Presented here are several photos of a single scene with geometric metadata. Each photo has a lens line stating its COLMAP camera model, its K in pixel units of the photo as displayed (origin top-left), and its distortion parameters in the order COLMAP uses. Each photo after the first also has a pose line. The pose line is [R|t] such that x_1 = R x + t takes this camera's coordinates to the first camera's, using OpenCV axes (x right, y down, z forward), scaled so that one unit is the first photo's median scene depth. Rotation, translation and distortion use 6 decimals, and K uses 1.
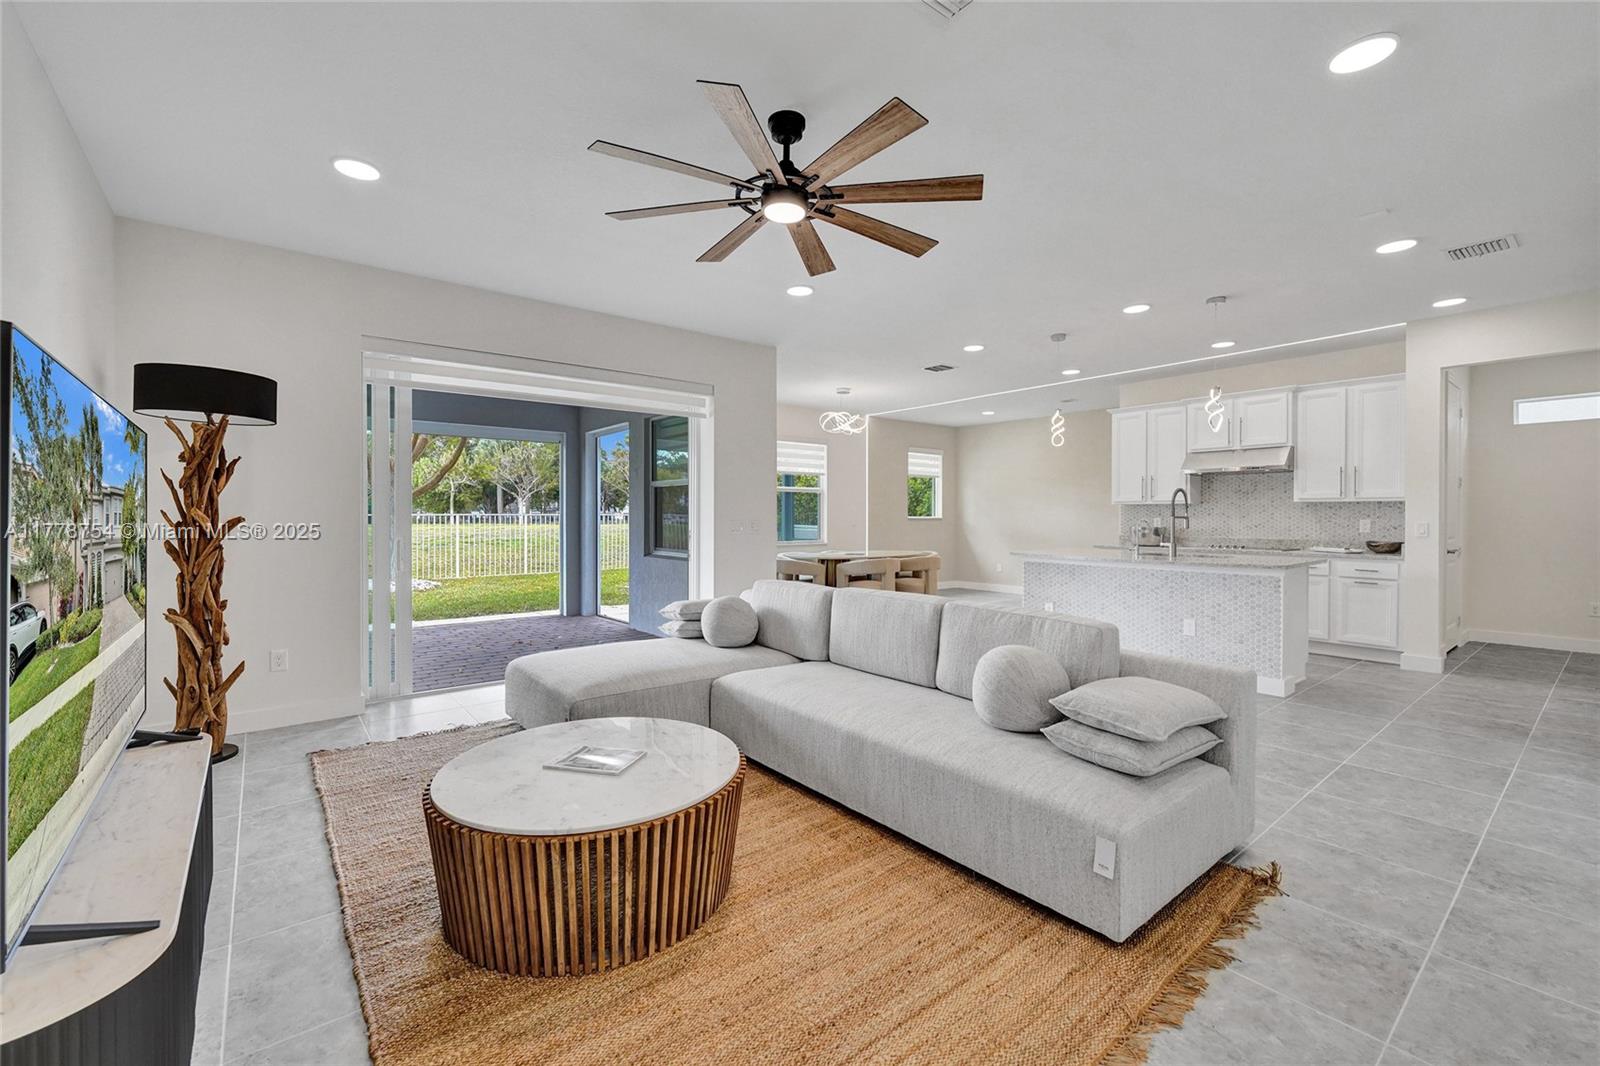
lens RADIAL K [[669.3, 0, 794.8], [0, 669.3, 510.8], [0, 0, 1]] dist [0.001594, -0.000374]
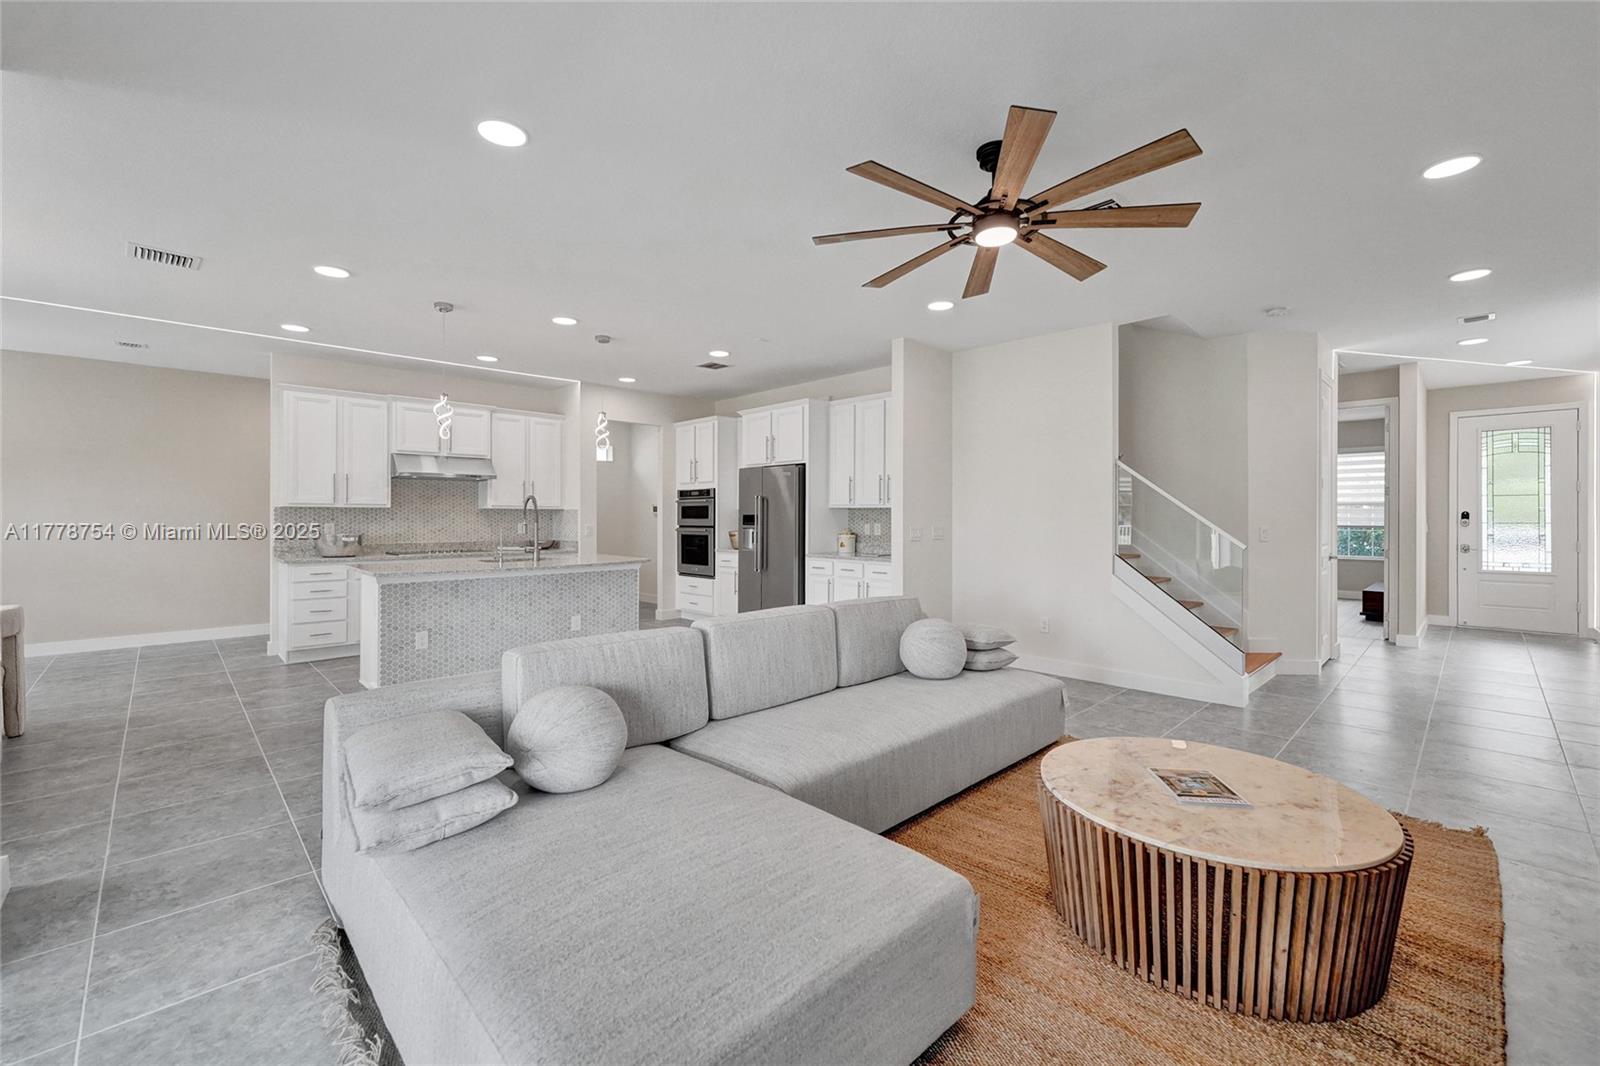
lens RADIAL K [[661.2, 0, 800.7], [0, 661.2, 520.1], [0, 0, 1]] dist [0.000636, 0.000013]
pose [[-0.099475, -0.005274, 0.995026, -1.019625], [-0.007074, 0.999964, 0.004593, -0.006166], [-0.995015, -0.006582, -0.099508, 1.435510]]
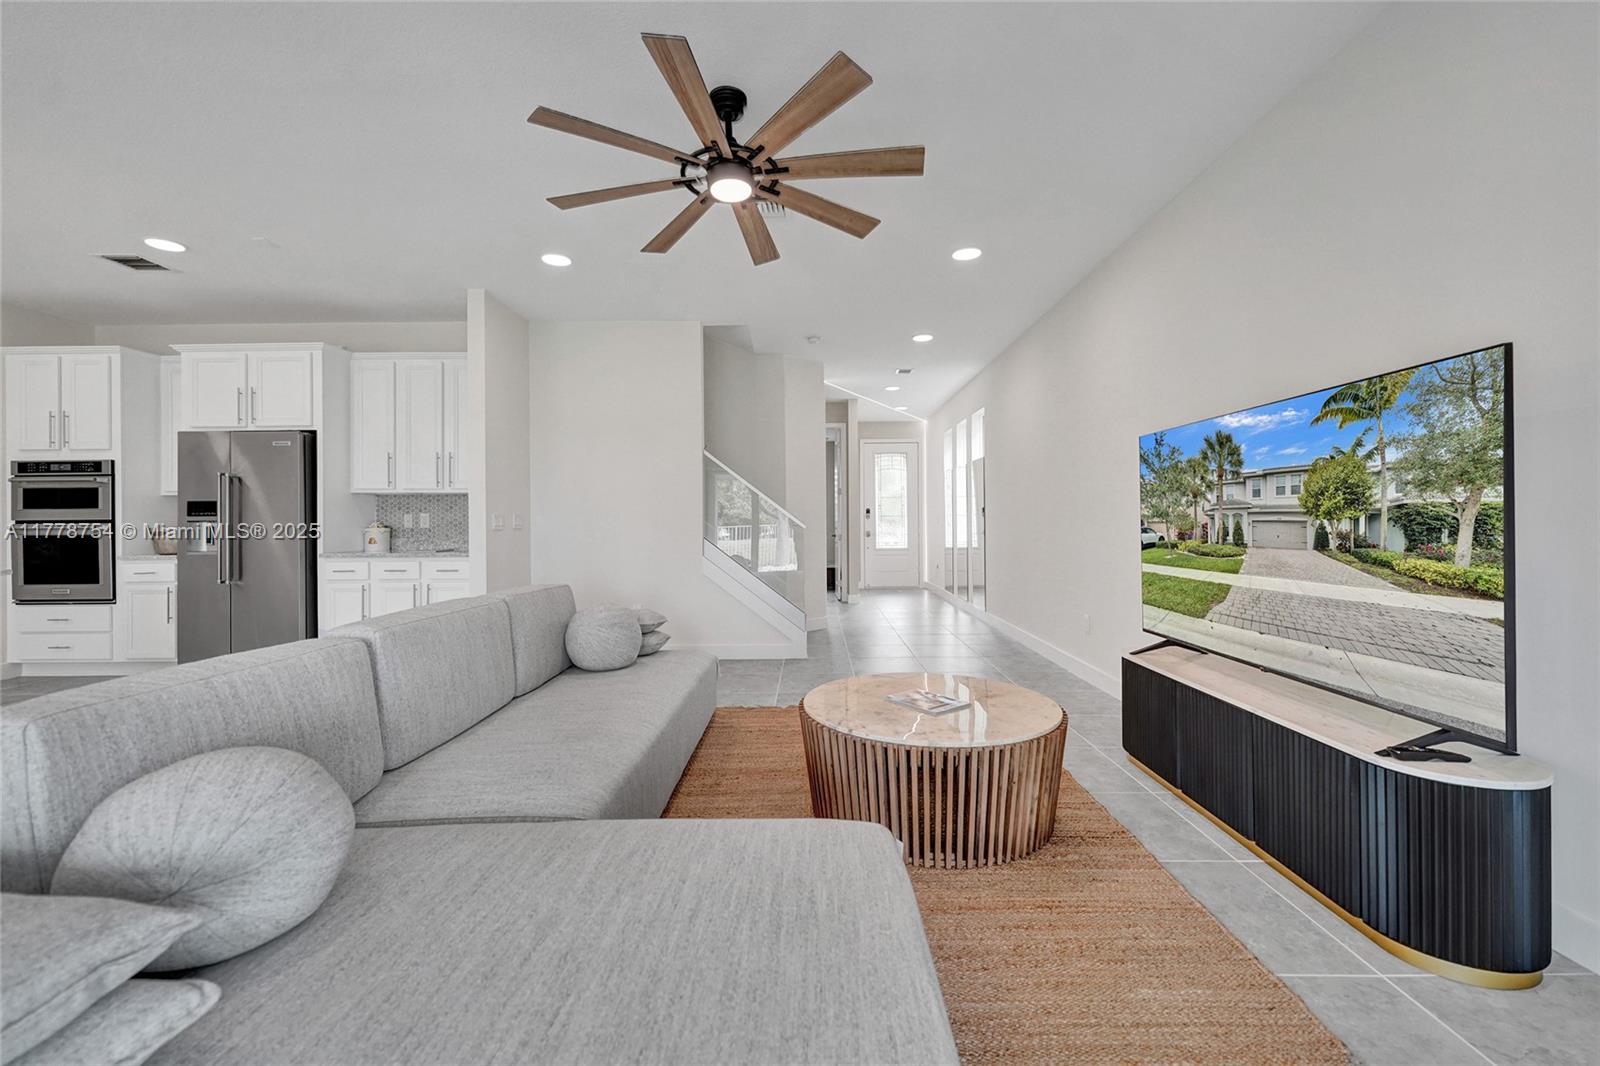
lens RADIAL K [[653.4, 0, 816.8], [0, 653.4, 527.6], [0, 0, 1]] dist [0.001859, 0.000043]
pose [[-0.774524, -0.000207, 0.632545, -0.763394], [0.003544, 0.999983, 0.004667, 0.055533], [-0.632535, 0.005856, -0.774510, 1.696484]]
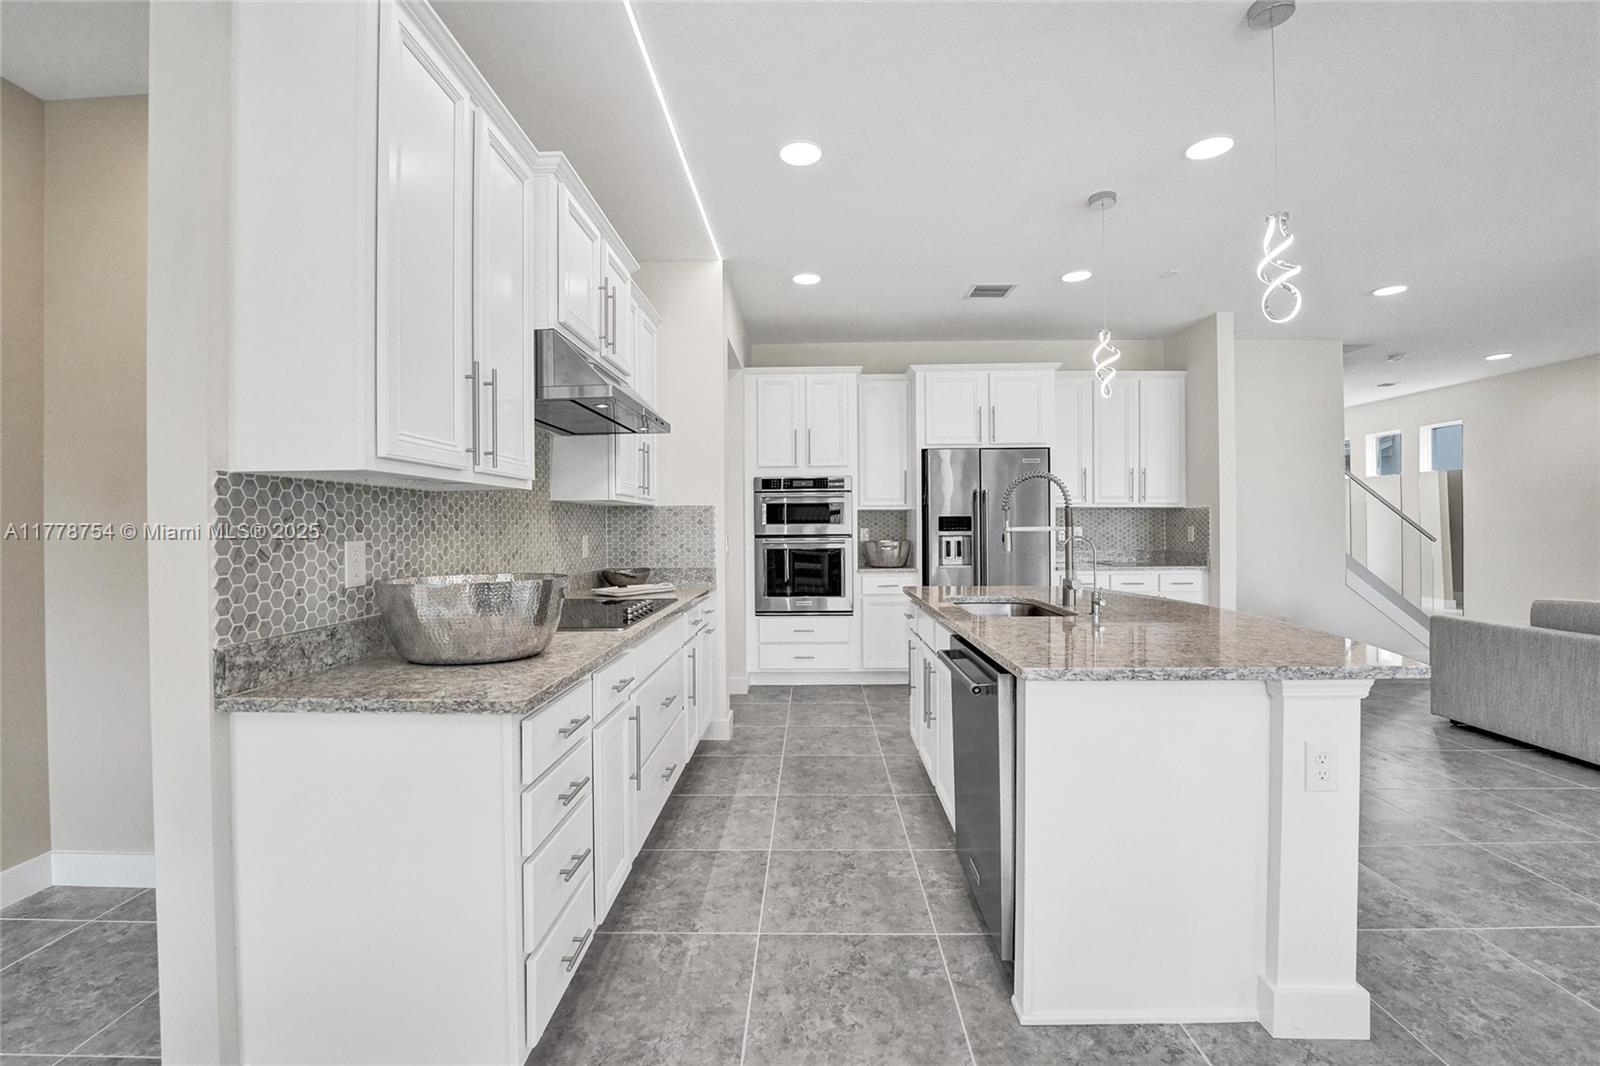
lens RADIAL K [[734.8, 0, 800.4], [0, 734.8, 520.9], [0, 0, 1]] dist [-0.000491, -0.000223]
pose [[-0.770773, -0.003357, 0.637101, 0.682609], [0.003105, 0.999954, 0.009025, -0.021629], [-0.637102, 0.008935, -0.770727, 3.248522]]
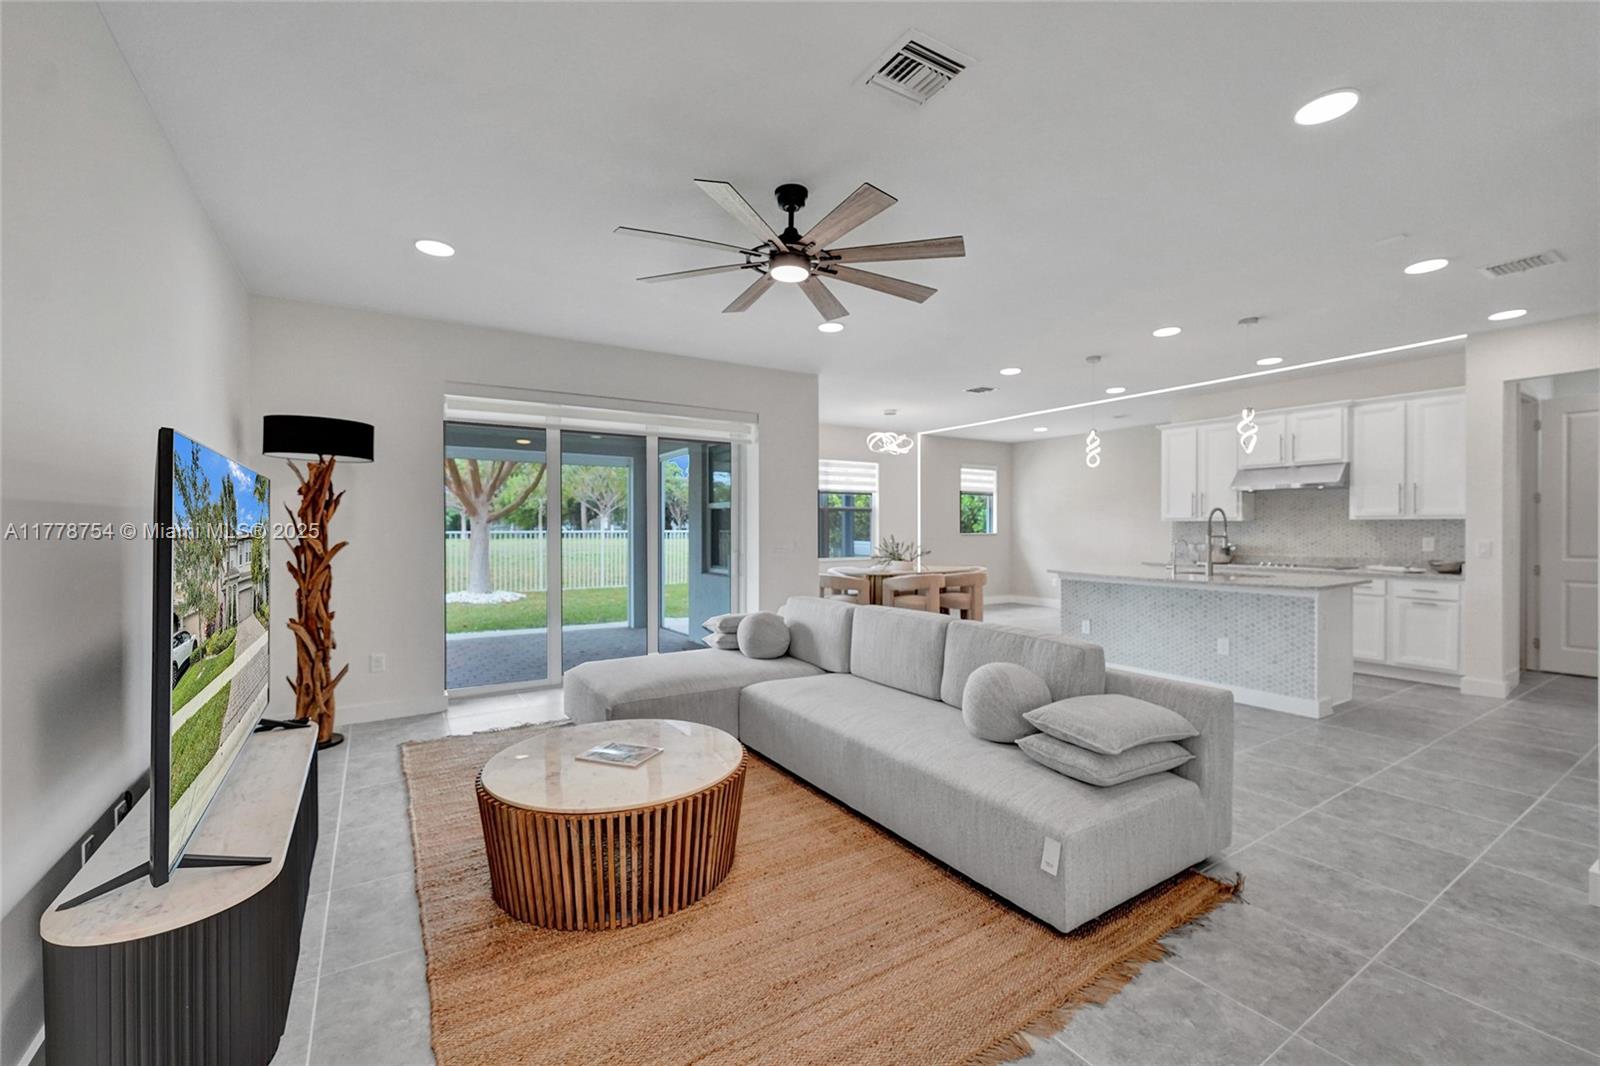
lens RADIAL K [[661.2, 0, 800.7], [0, 661.2, 520.1], [0, 0, 1]] dist [0.000636, 0.000013]
pose [[0.994779, -0.002908, -0.102015, 0.115089], [0.002634, 0.999993, -0.002822, -0.028556], [0.102023, 0.002538, 0.994779, -0.100219]]
